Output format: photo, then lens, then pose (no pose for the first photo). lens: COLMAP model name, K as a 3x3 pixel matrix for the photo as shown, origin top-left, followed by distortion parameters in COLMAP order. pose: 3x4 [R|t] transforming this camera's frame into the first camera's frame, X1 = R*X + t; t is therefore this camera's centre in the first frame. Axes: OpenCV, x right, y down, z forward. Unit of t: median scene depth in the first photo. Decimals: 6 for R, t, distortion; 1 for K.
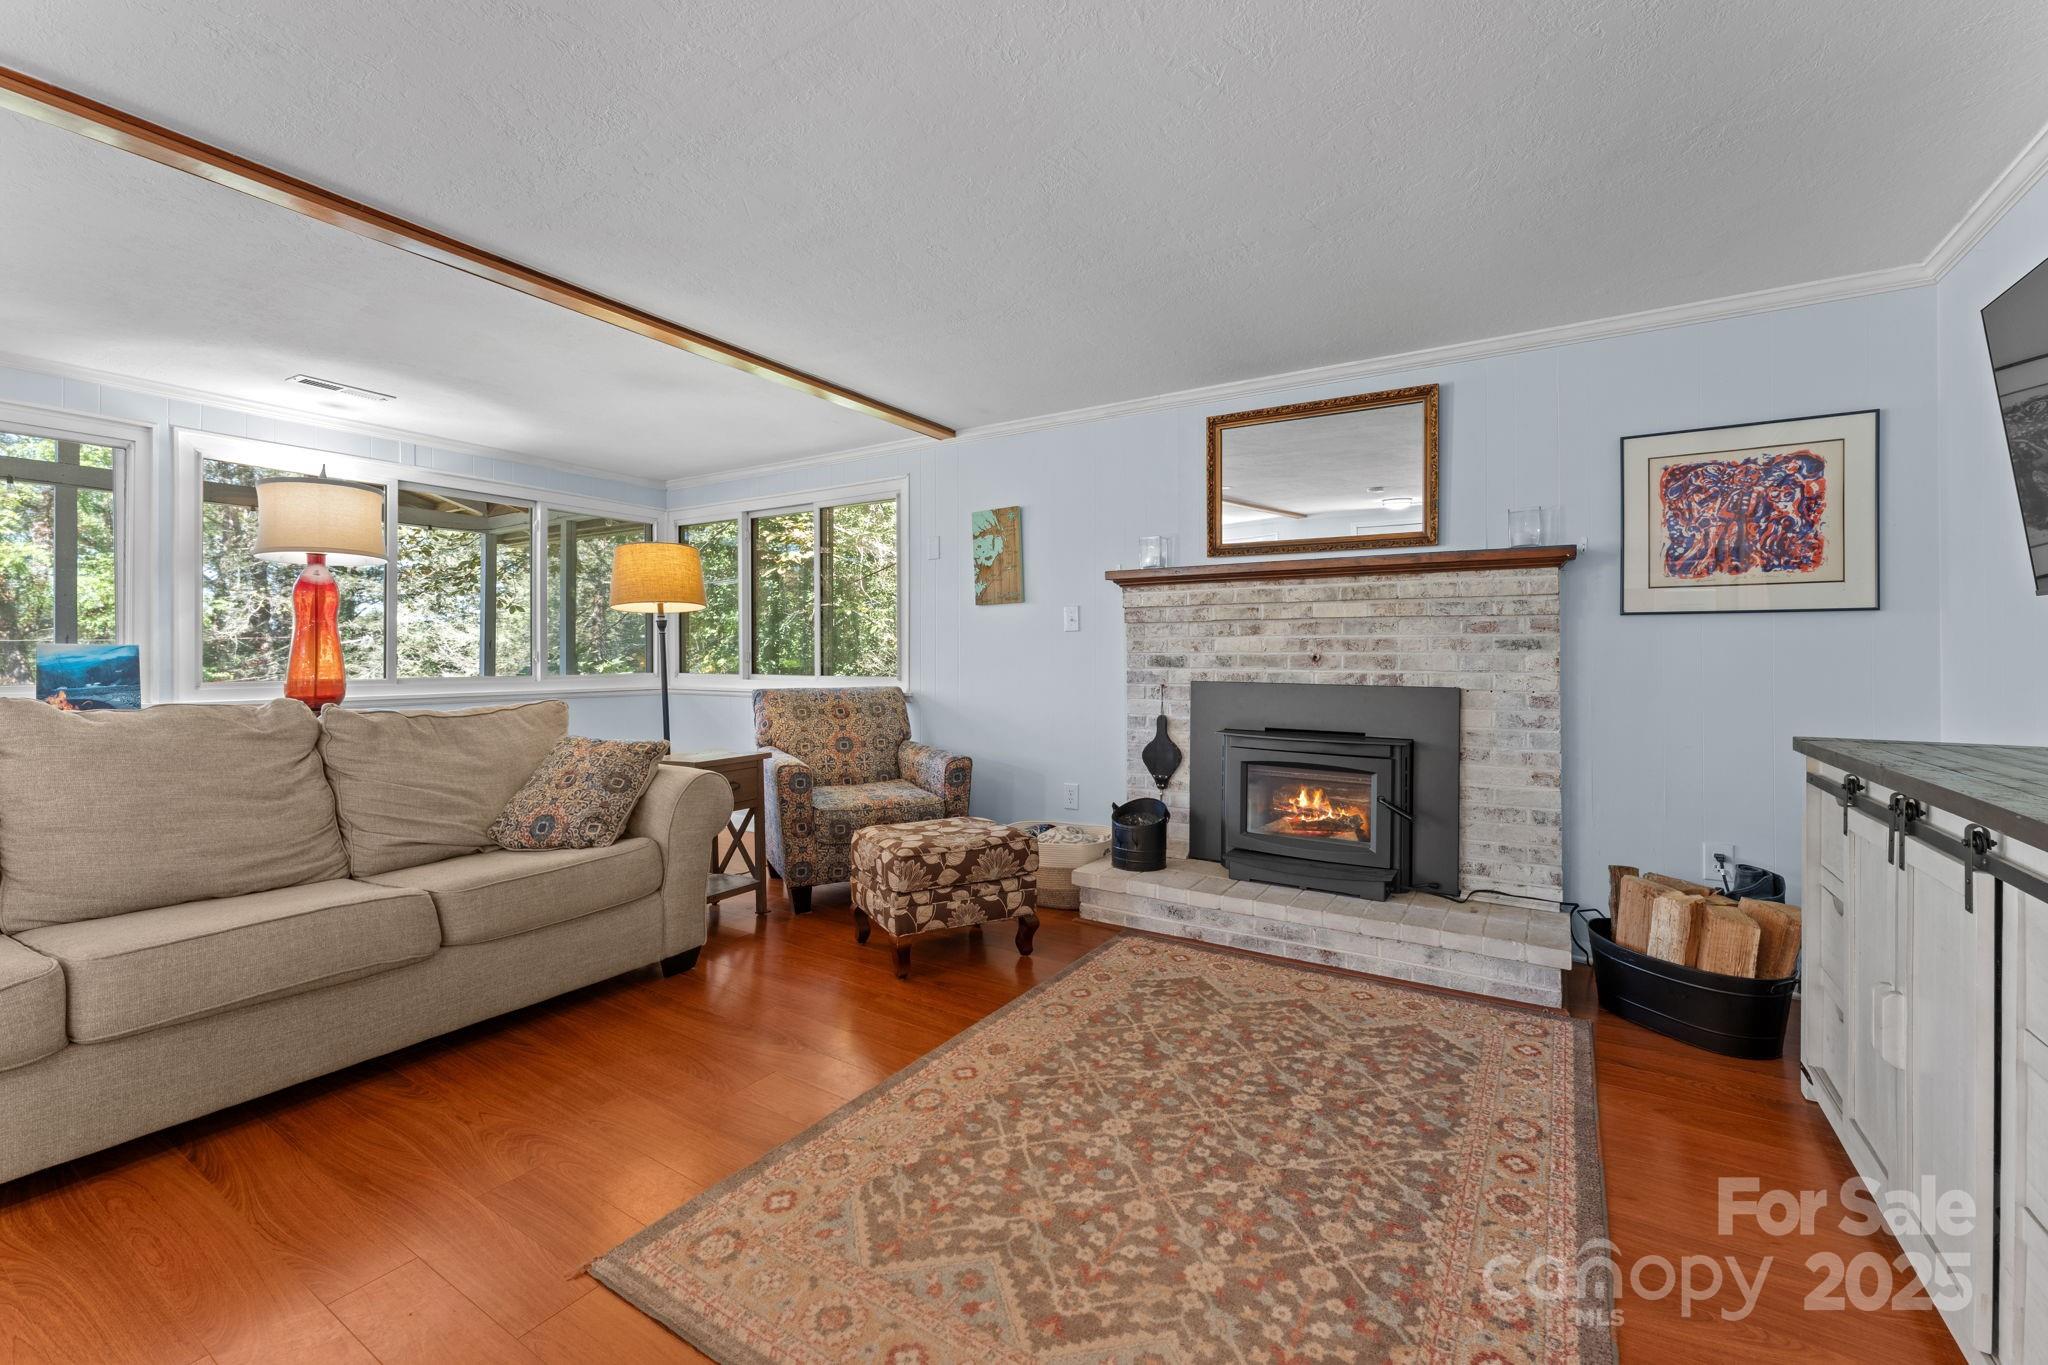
lens RADIAL K [[846.0, 0, 1020.3], [0, 846.0, 651.0], [0, 0, 1]] dist [0.001511, 0.000100]
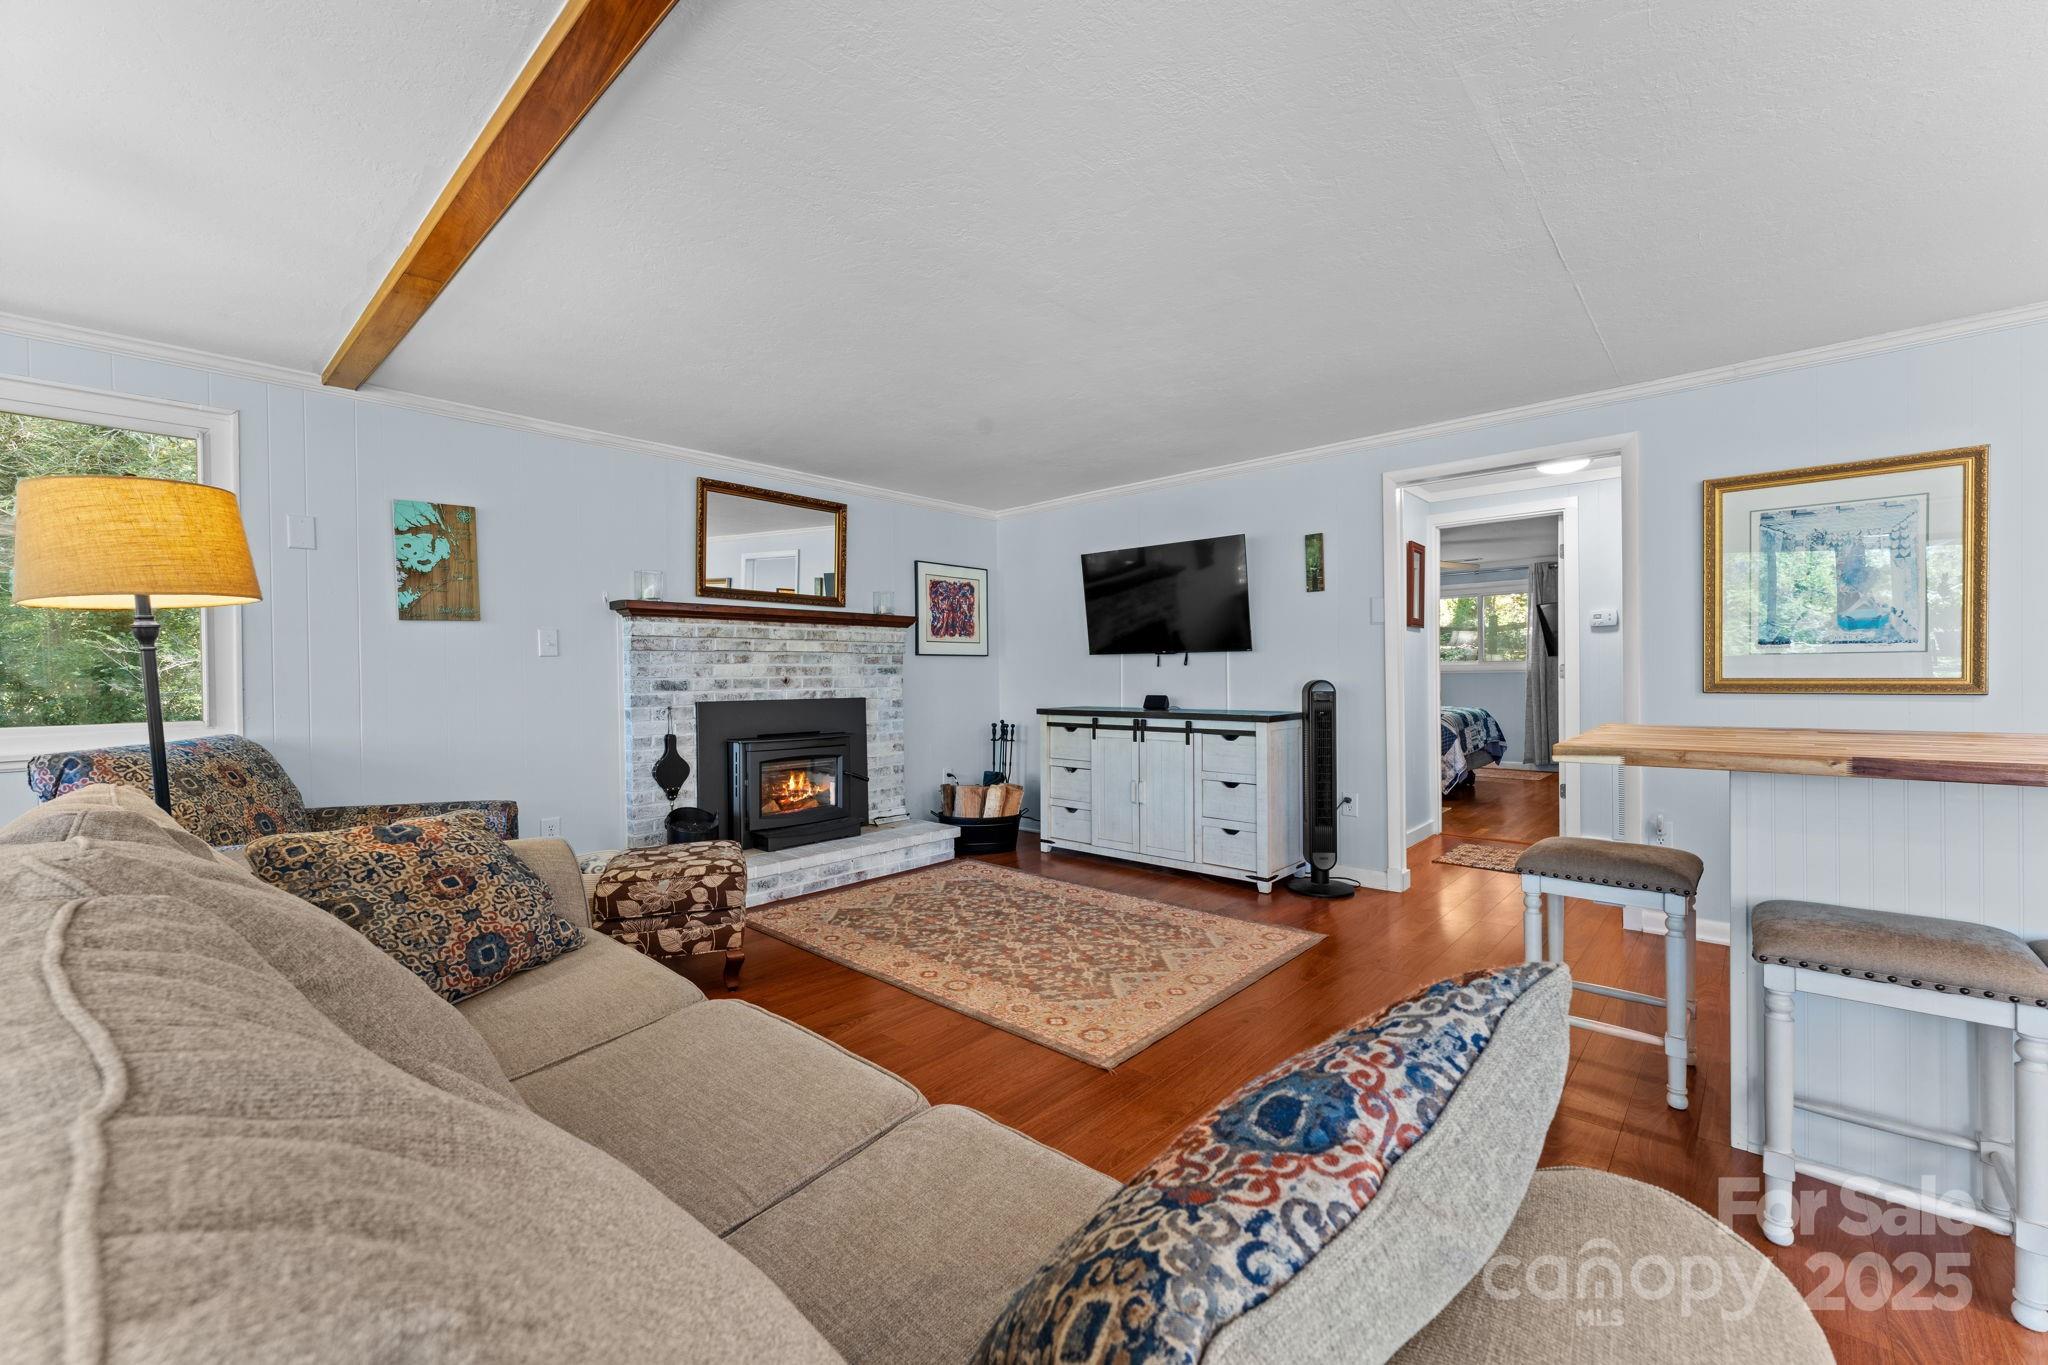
lens RADIAL K [[818.4, 0, 1024.1], [0, 818.4, 679.4], [0, 0, 1]] dist [-0.000643, 0.000006]
pose [[0.172301, -0.011490, 0.984977, -1.066758], [0.003370, 0.999933, 0.011075, -0.008287], [-0.985039, 0.001411, 0.172329, 0.466526]]
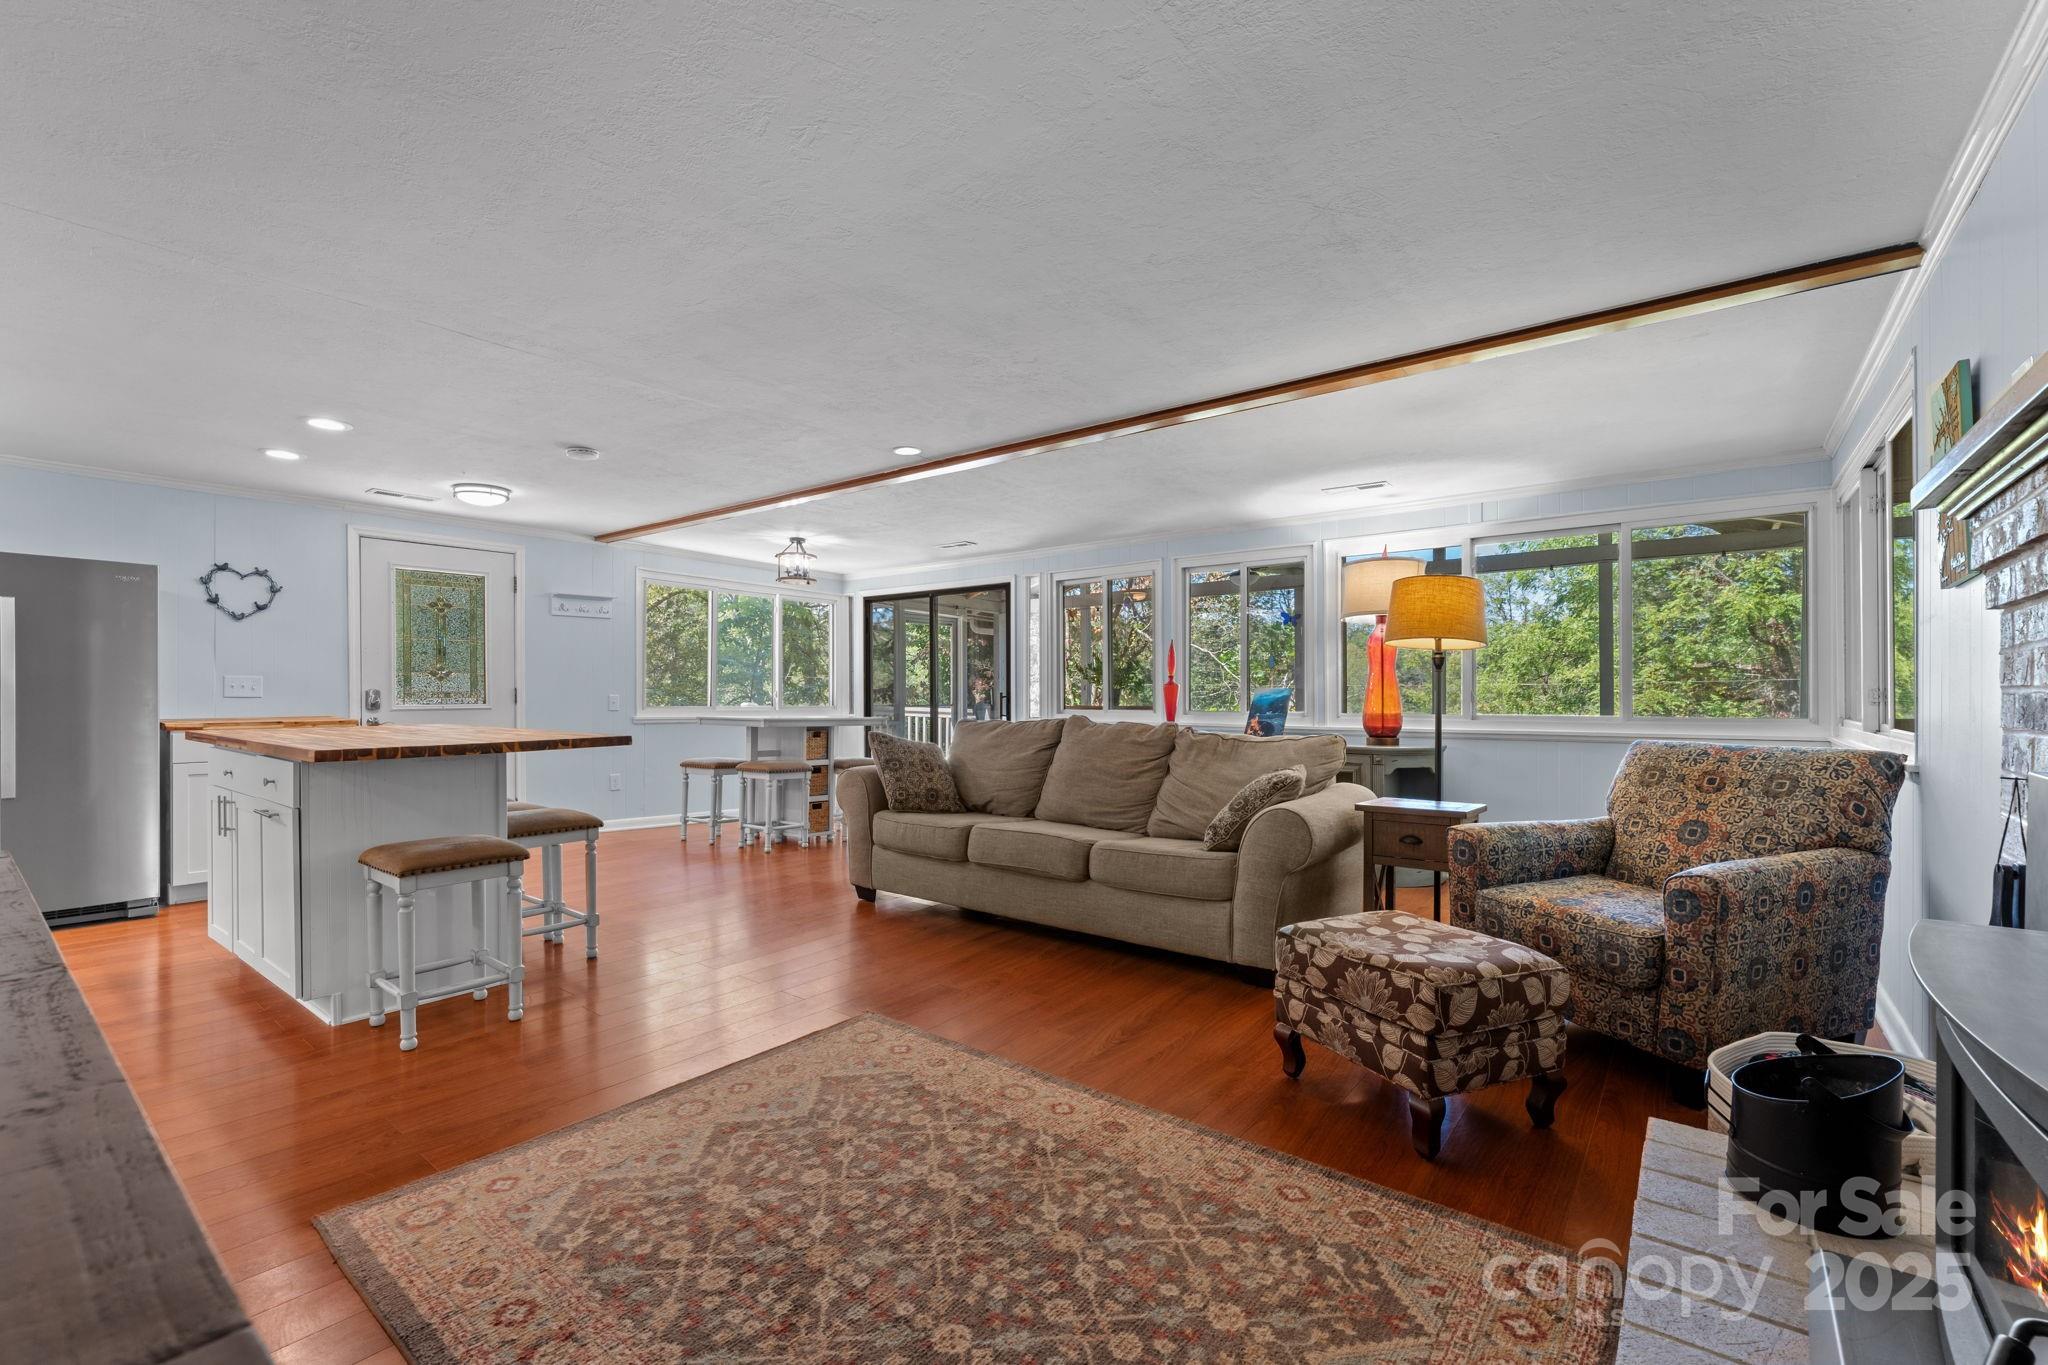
lens RADIAL K [[873.9, 0, 1020.2], [0, 873.9, 691.5], [0, 0, 1]] dist [-0.002477, -0.000227]
pose [[-0.104958, -0.003165, -0.994472, 0.757037], [0.008686, 0.999954, -0.004100, 0.001835], [0.994439, -0.009068, -0.104926, 0.819376]]
